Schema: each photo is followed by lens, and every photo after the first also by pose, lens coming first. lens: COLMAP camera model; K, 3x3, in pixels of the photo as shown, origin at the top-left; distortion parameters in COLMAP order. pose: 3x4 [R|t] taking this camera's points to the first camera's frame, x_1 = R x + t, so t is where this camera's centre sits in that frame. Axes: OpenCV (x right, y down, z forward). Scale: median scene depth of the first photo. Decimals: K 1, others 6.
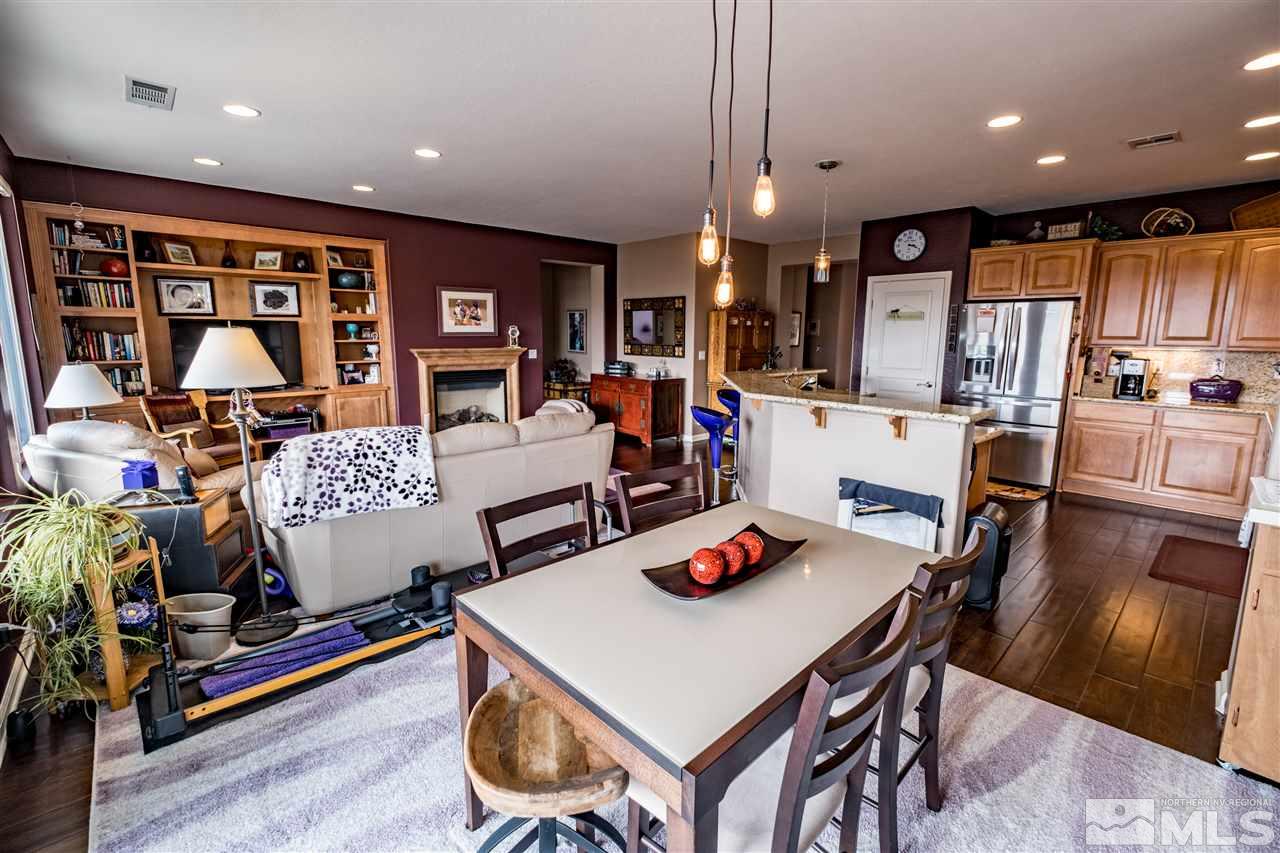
lens RADIAL K [[550.6, 0, 650.4], [0, 550.6, 419.2], [0, 0, 1]] dist [0.002610, -0.007436]
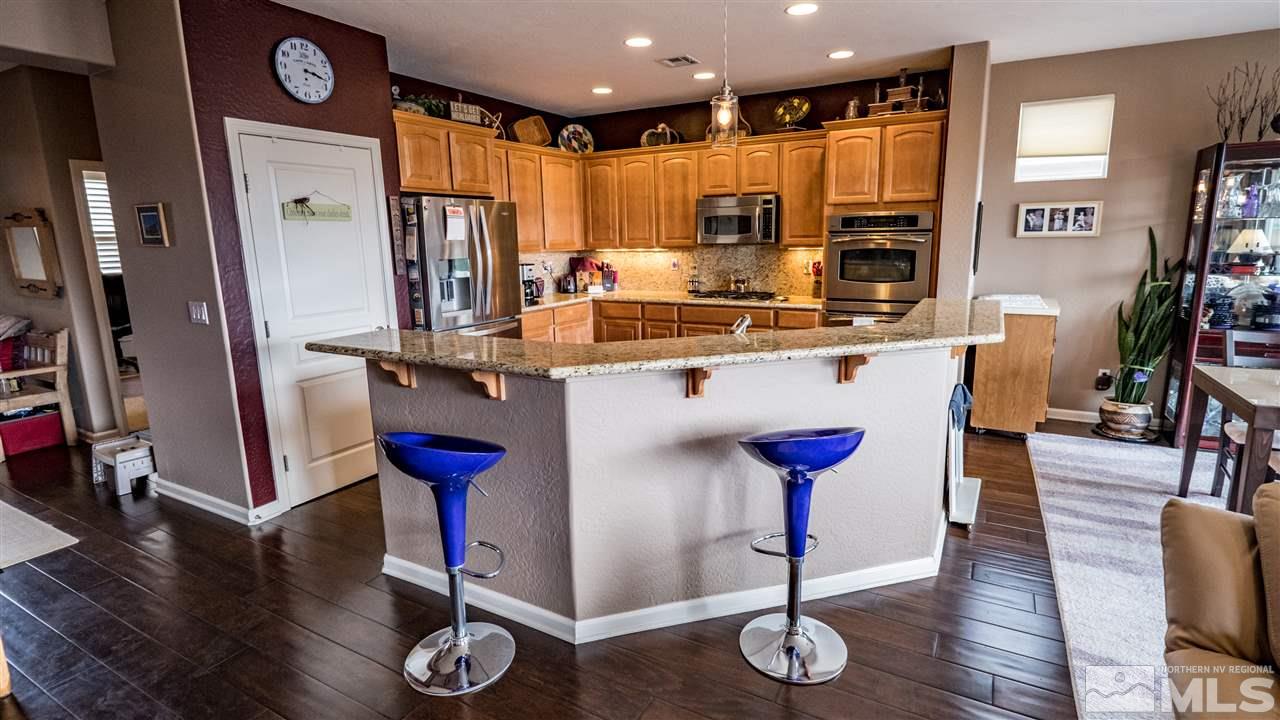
lens RADIAL K [[620.3, 0, 649.5], [0, 620.3, 353.0], [0, 0, 1]] dist [-0.000758, -0.000249]
pose [[-0.321621, -0.173891, 0.930764, -0.214522], [0.174046, 0.955386, 0.238632, -0.154435], [-0.930735, 0.238745, -0.277007, 0.956297]]
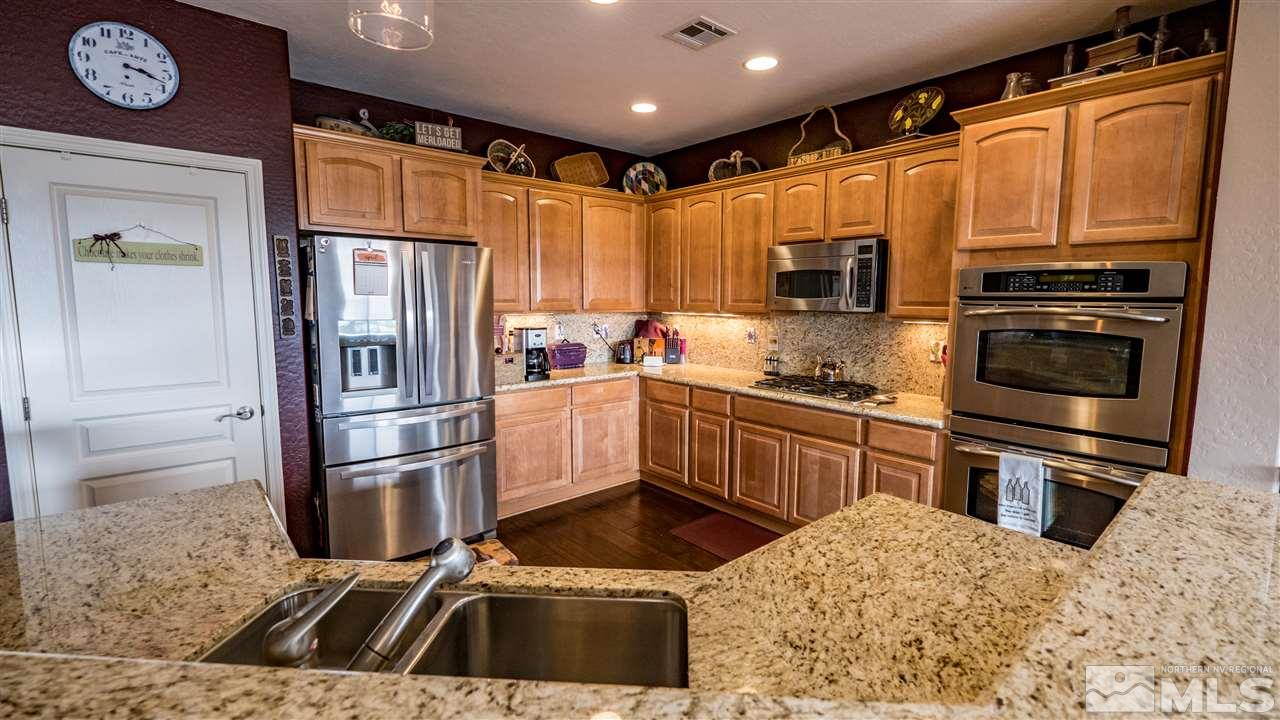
lens RADIAL K [[557.2, 0, 646.9], [0, 557.2, 352.6], [0, 0, 1]] dist [0.004068, -0.005486]
pose [[0.018405, -0.103799, 0.994428, 0.079297], [0.159359, 0.982186, 0.099572, -0.107641], [-0.987049, 0.156638, 0.034618, 0.686930]]
